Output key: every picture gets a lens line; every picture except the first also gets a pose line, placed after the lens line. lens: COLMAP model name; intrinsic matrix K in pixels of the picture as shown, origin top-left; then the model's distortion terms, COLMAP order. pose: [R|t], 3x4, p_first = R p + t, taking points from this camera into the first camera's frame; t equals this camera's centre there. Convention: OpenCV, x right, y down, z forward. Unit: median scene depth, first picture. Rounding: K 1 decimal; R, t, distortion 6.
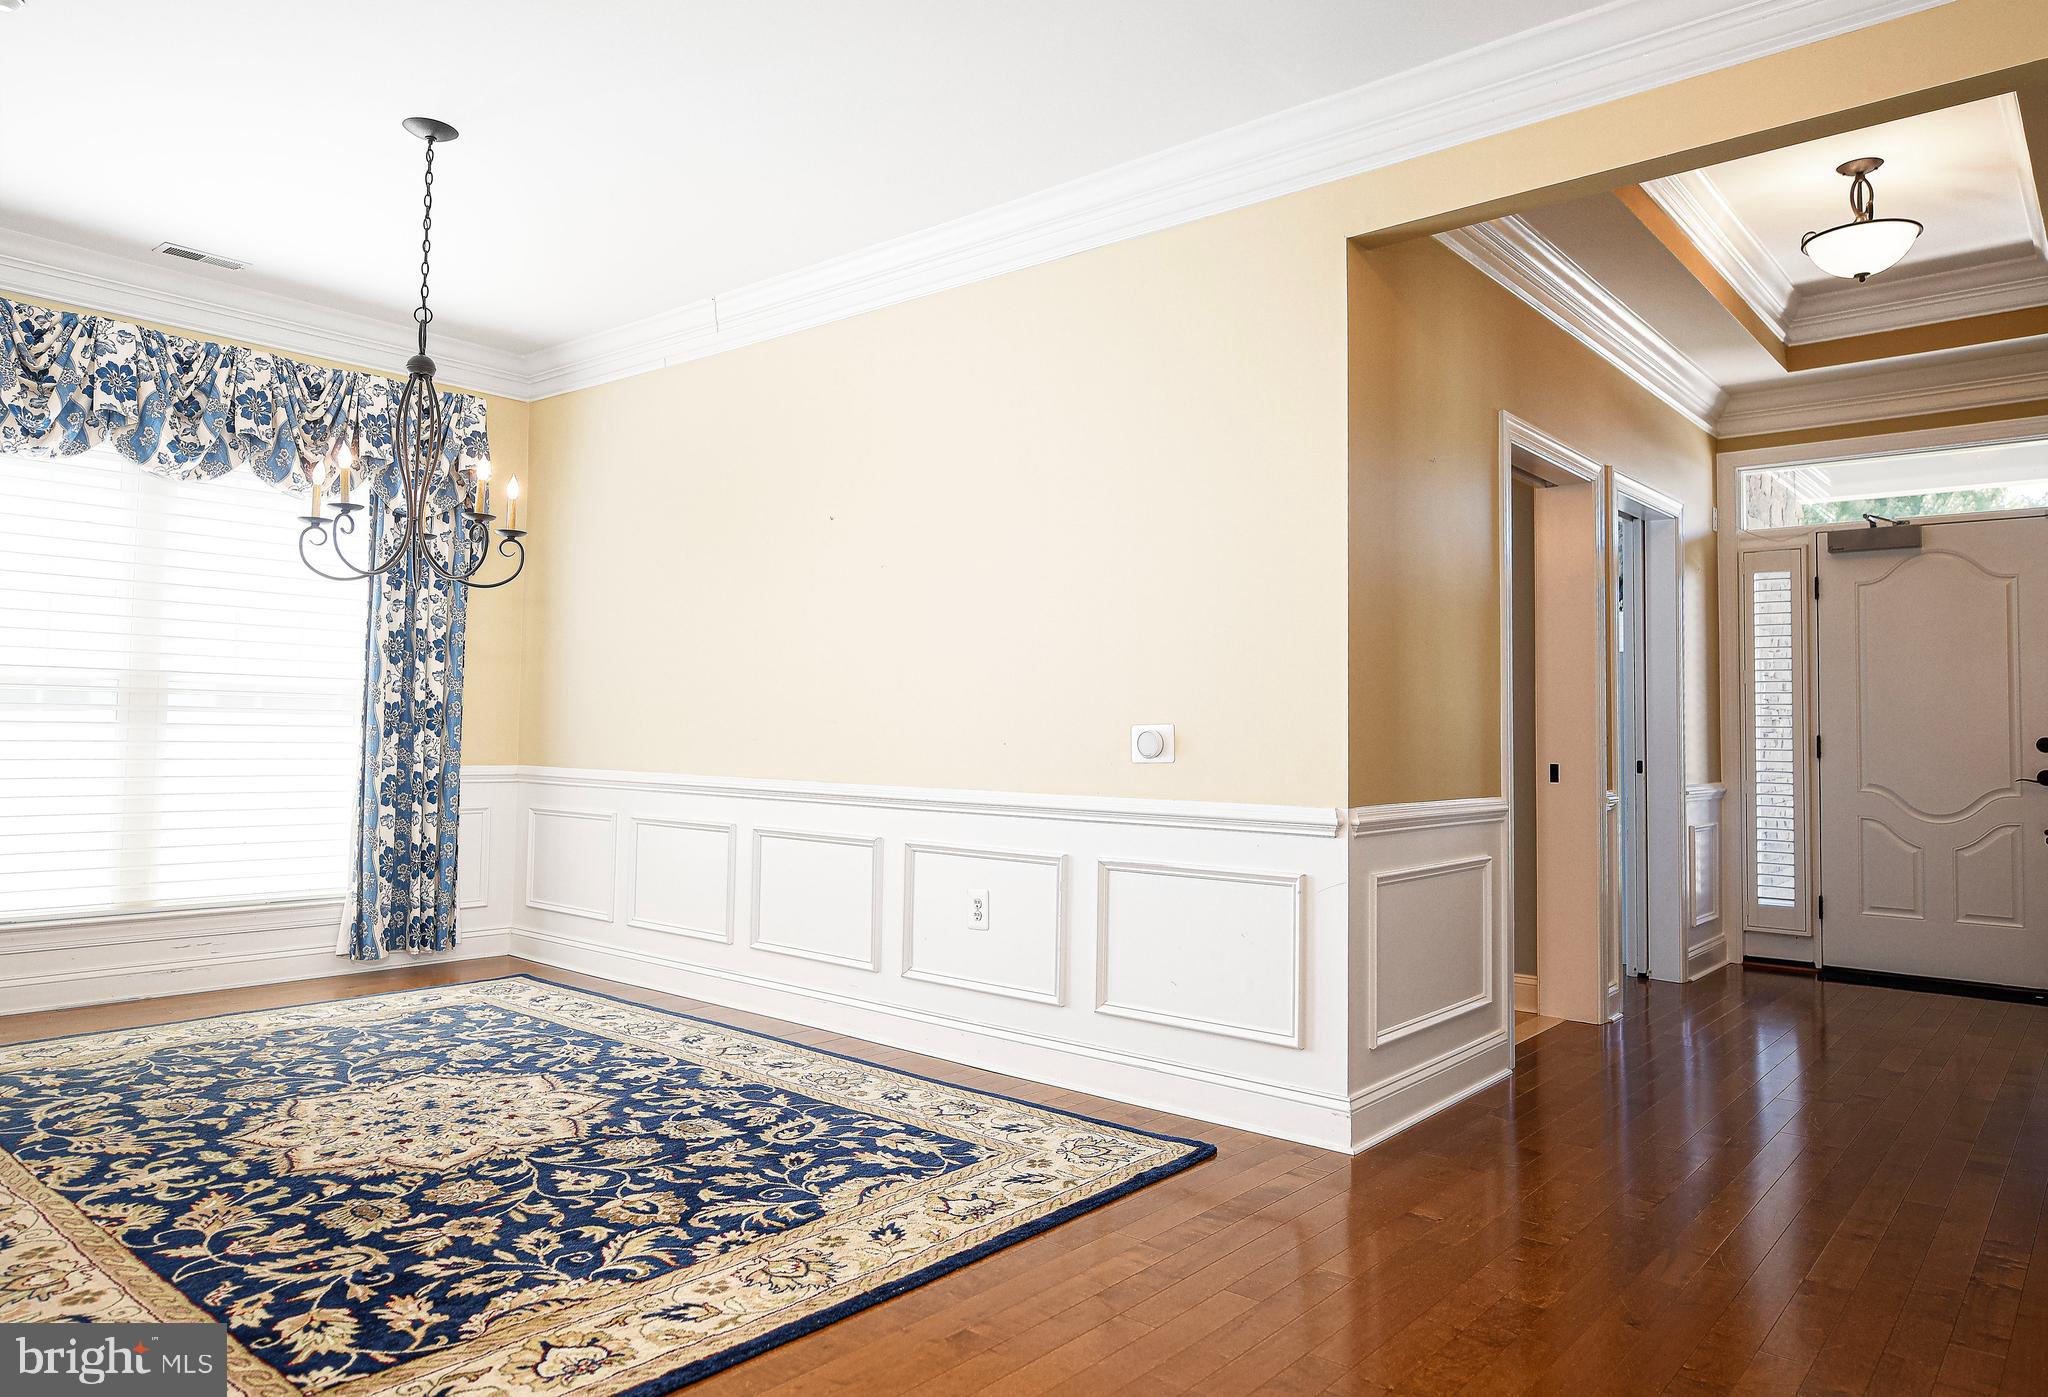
lens RADIAL K [[1274.3, 0, 1019.8], [0, 1274.3, 681.0], [0, 0, 1]] dist [0.002347, 0.002776]
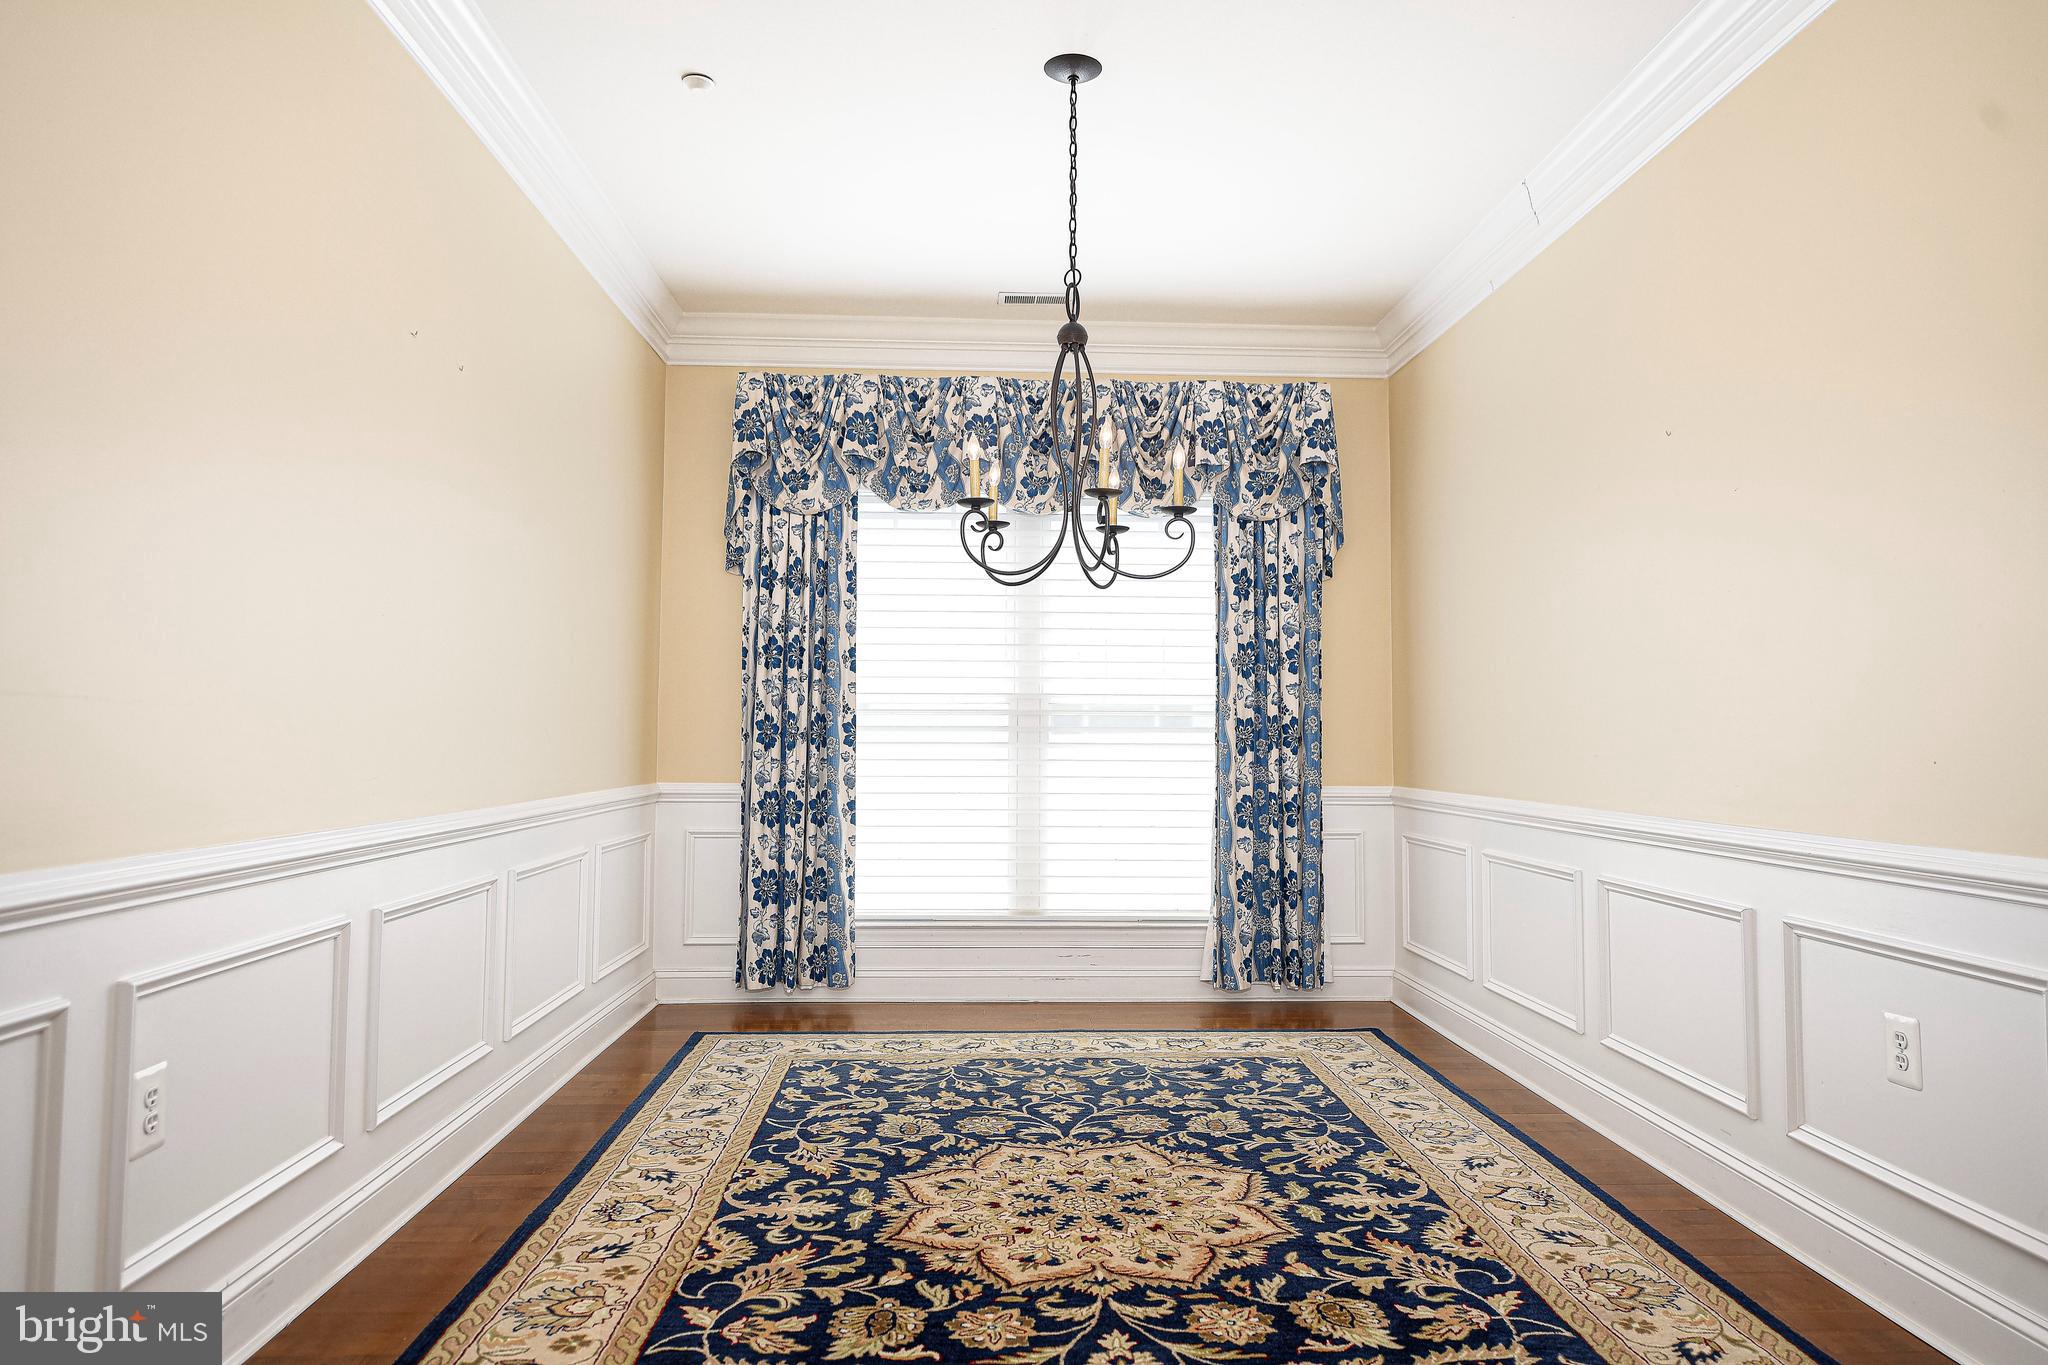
lens RADIAL K [[1286.5, 0, 1023.3], [0, 1286.5, 671.6], [0, 0, 1]] dist [0.005466, -0.006093]
pose [[0.693164, -0.050933, -0.718978, 0.101168], [0.036556, 0.998701, -0.035506, 0.011871], [0.719852, -0.001671, 0.694125, 0.262256]]
